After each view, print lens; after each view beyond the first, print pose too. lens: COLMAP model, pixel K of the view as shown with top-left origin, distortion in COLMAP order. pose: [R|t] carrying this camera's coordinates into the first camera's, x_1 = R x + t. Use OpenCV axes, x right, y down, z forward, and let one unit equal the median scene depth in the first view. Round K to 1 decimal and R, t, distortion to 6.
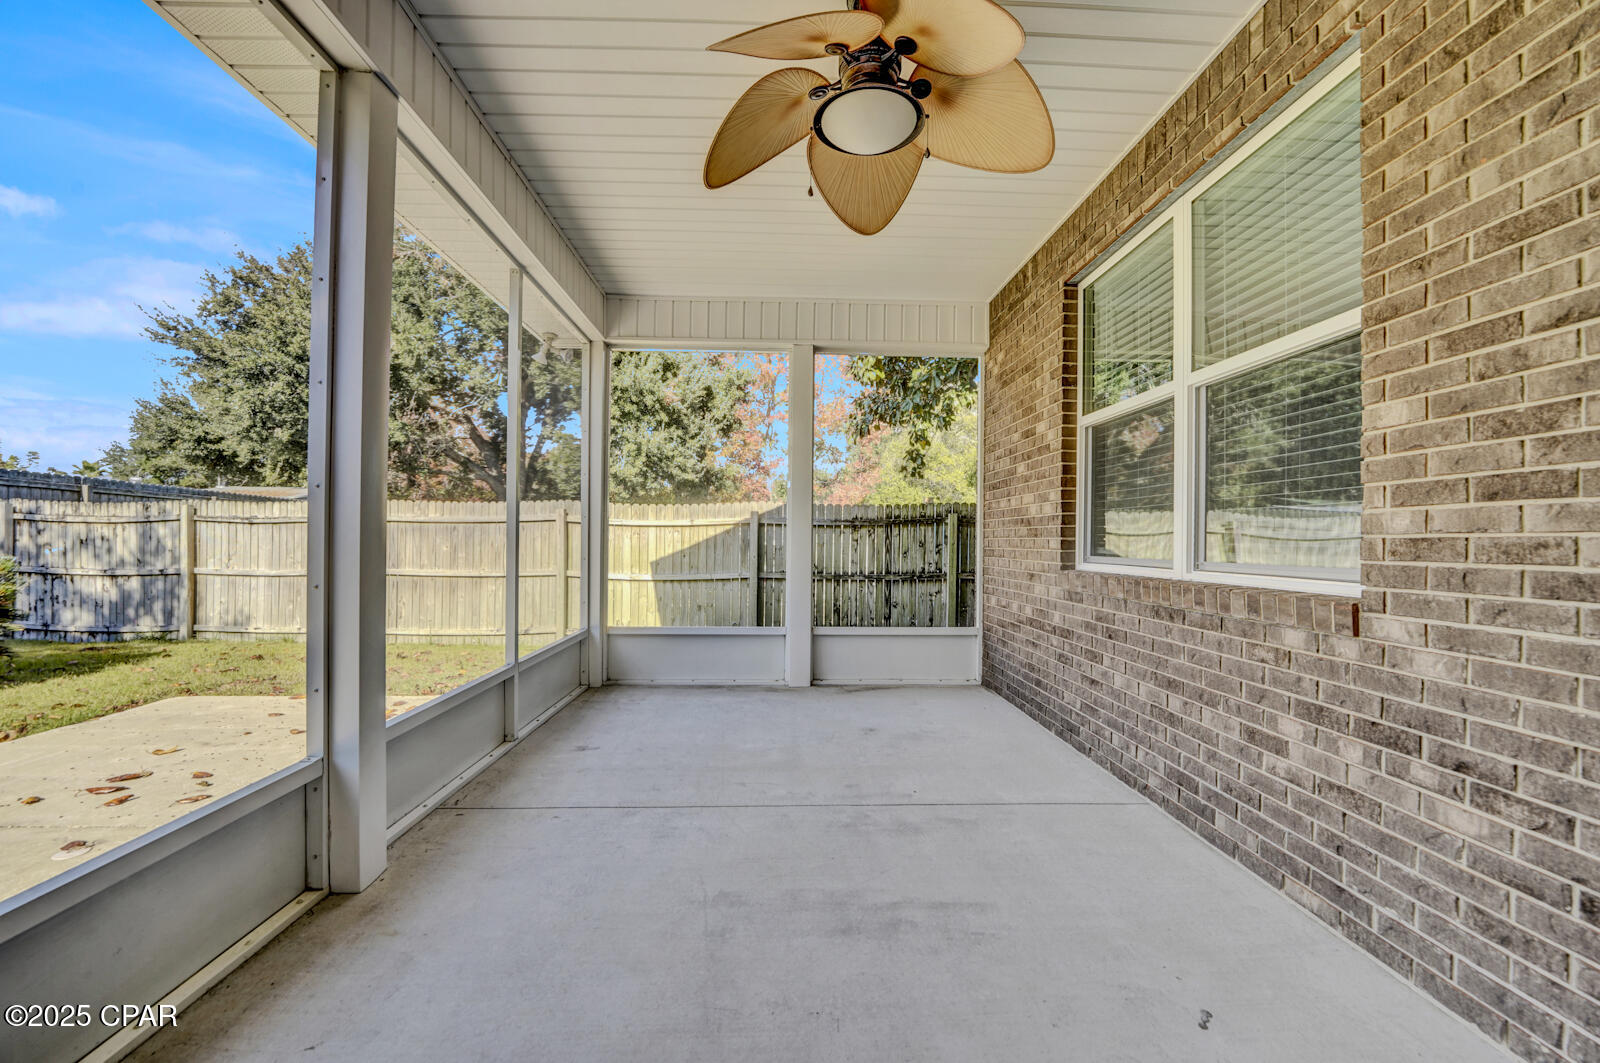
lens RADIAL K [[642.2, 0, 797.1], [0, 642.2, 533.8], [0, 0, 1]] dist [-0.002904, -0.000185]
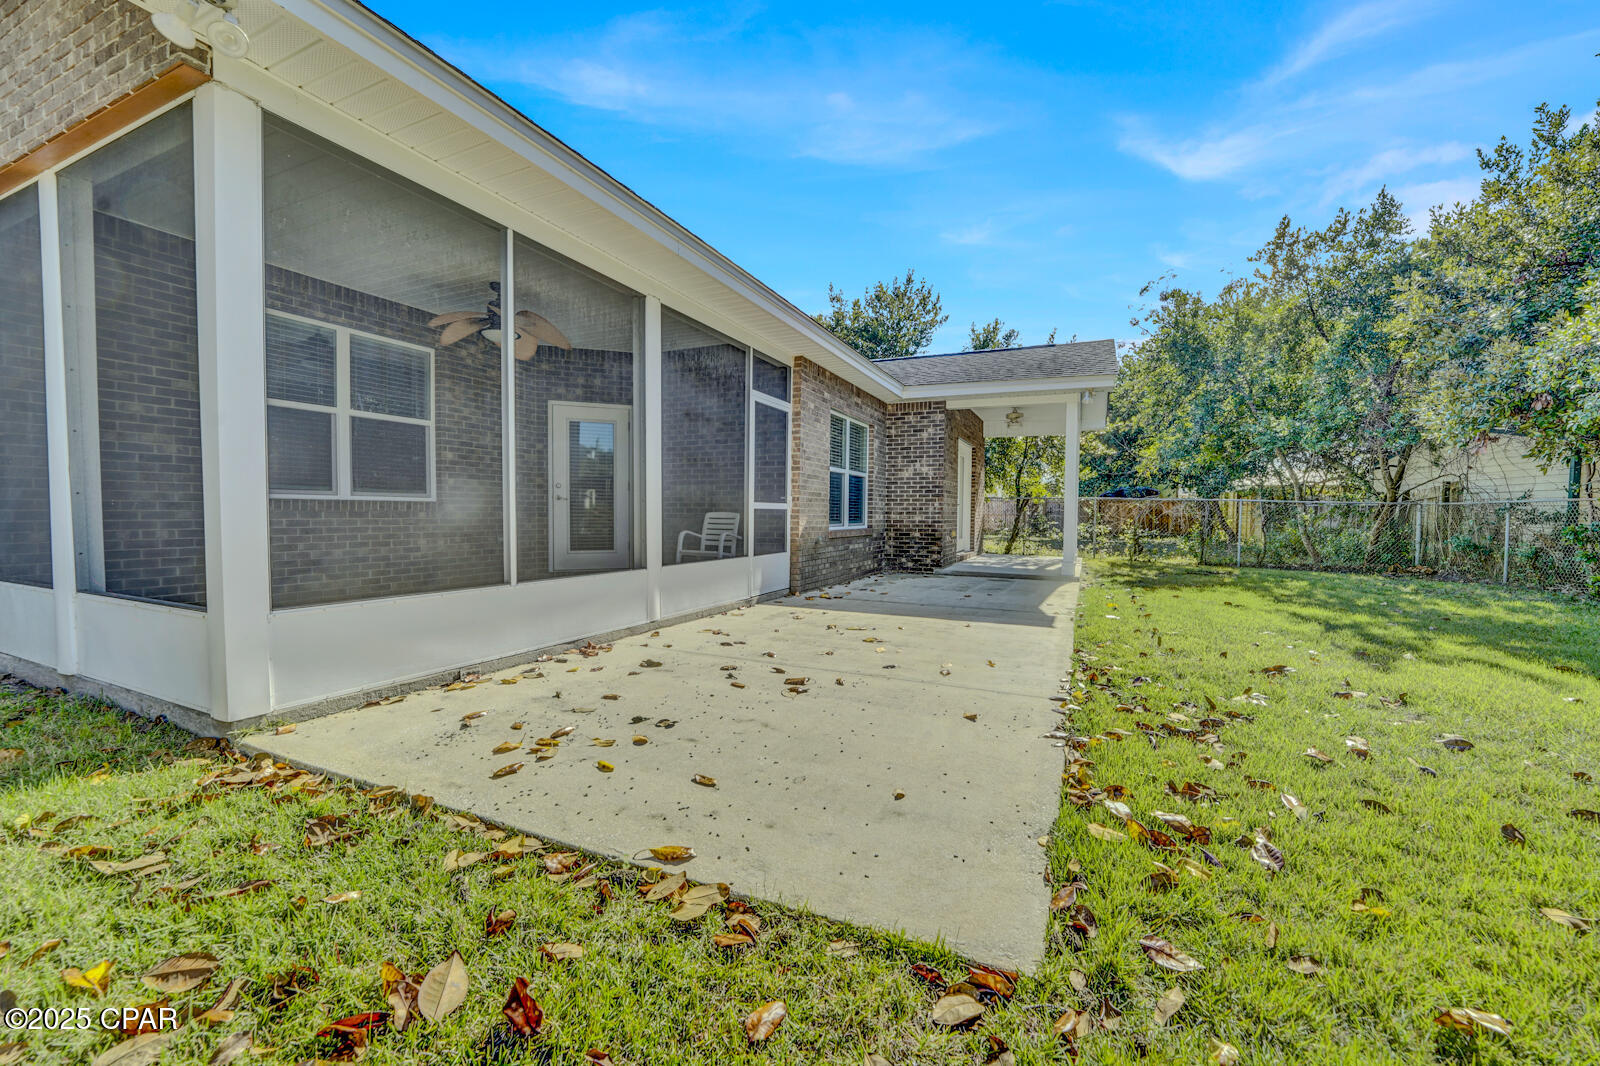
lens RADIAL K [[635.1, 0, 790.1], [0, 635.1, 530.5], [0, 0, 1]] dist [-0.001921, -0.000112]
pose [[-0.897703, -0.028491, 0.439680, -1.776646], [-0.016460, 0.999379, 0.031153, 0.081825], [-0.440294, 0.020729, -0.897614, 2.327391]]
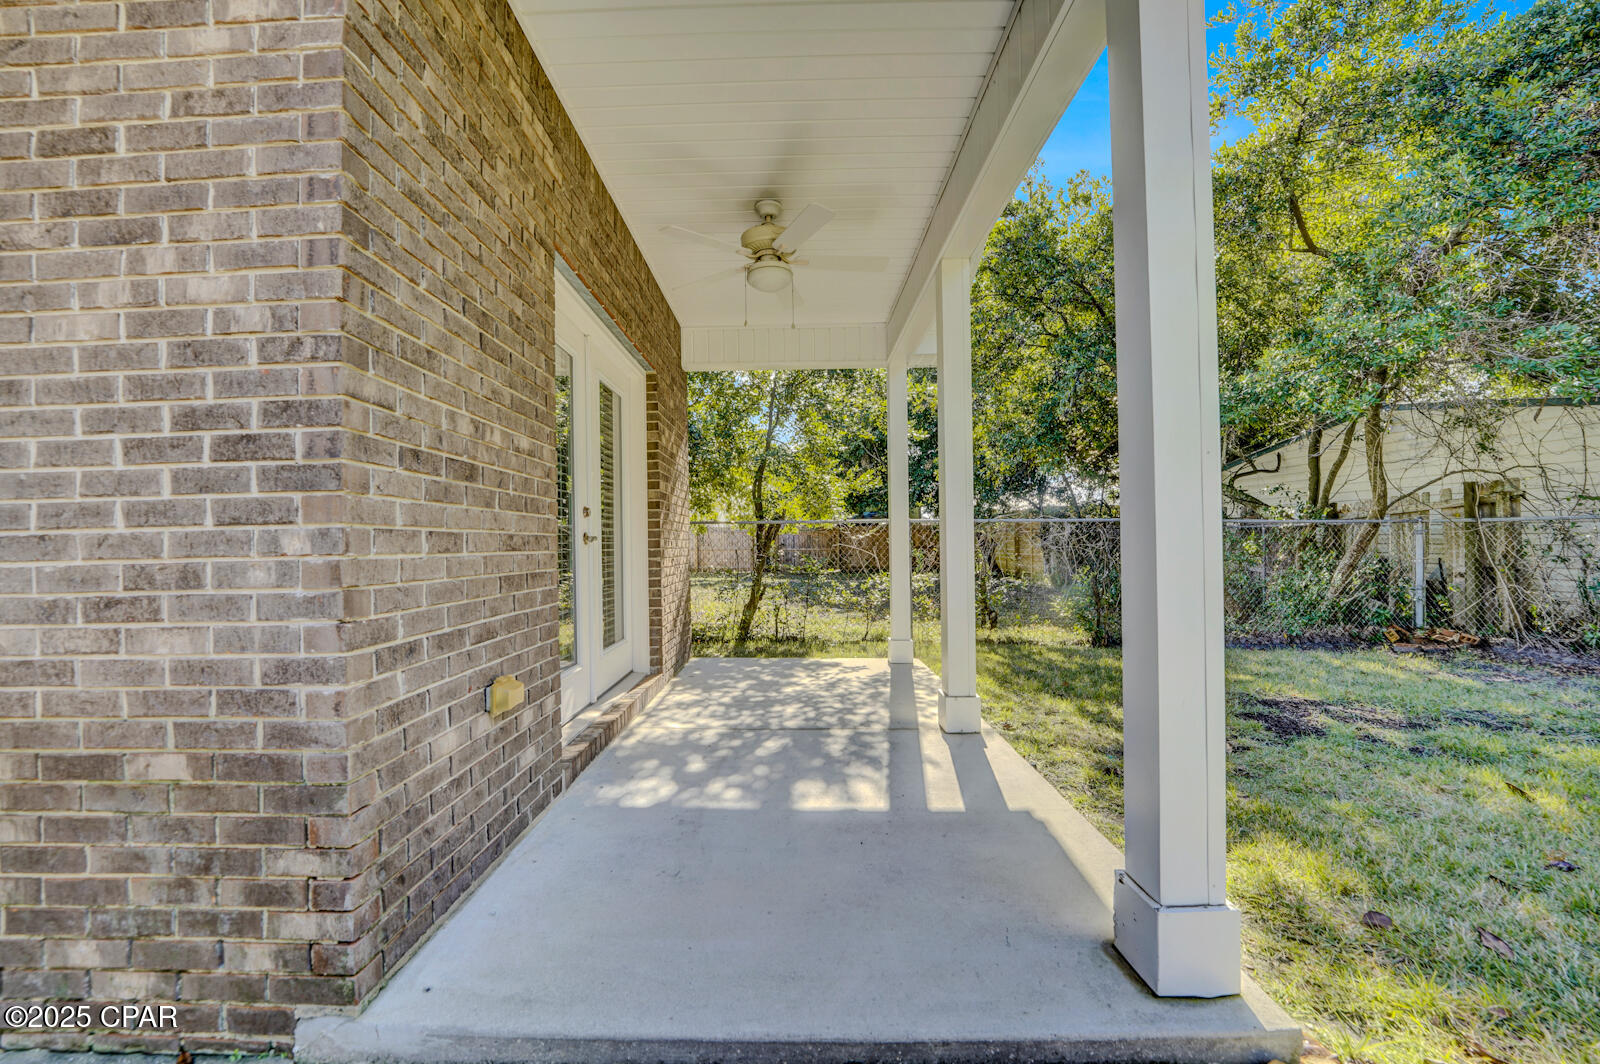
lens RADIAL K [[642.2, 0, 797.2], [0, 642.2, 539.8], [0, 0, 1]] dist [-0.002904, -0.000185]
pose [[-0.999695, 0.011232, 0.022001, -1.294374], [0.010996, 0.999881, -0.010785, 0.037433], [-0.022119, -0.010540, -0.999700, -1.034160]]
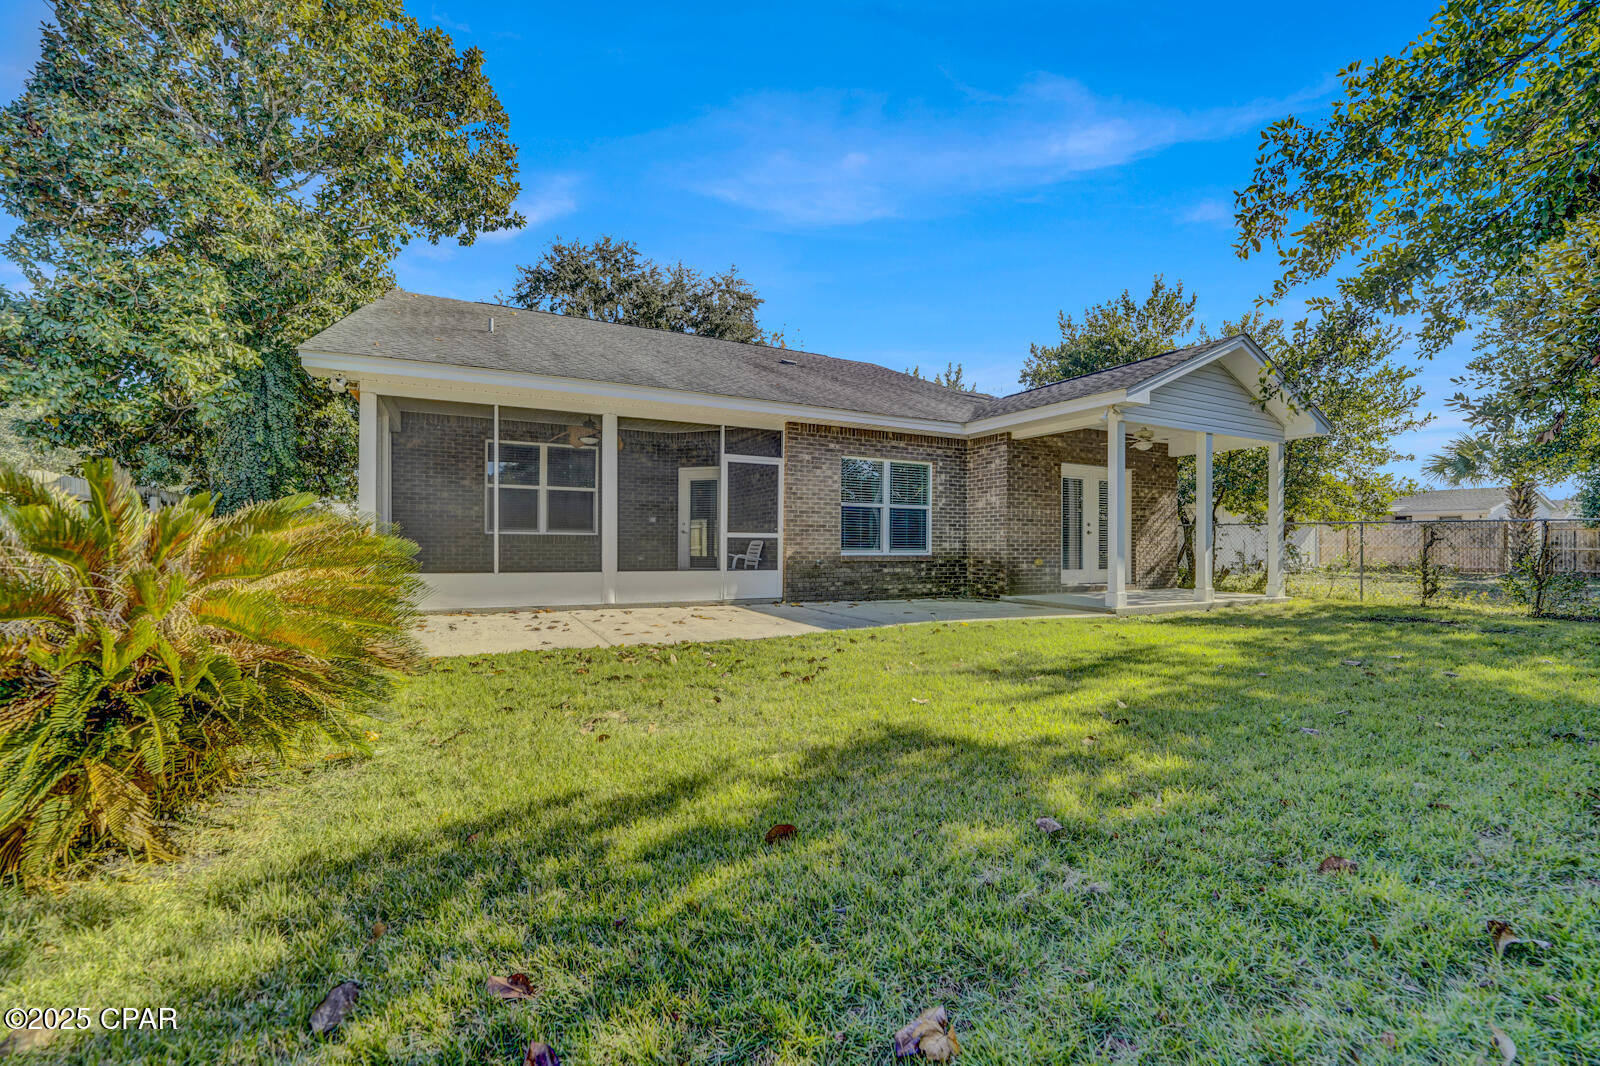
lens RADIAL K [[635.1, 0, 795.4], [0, 635.1, 538.3], [0, 0, 1]] dist [-0.001921, -0.000112]
pose [[-0.442222, -0.002706, 0.896901, -3.885251], [-0.010341, 0.999944, -0.002082, 0.087273], [-0.896846, -0.010195, -0.442226, 1.377828]]
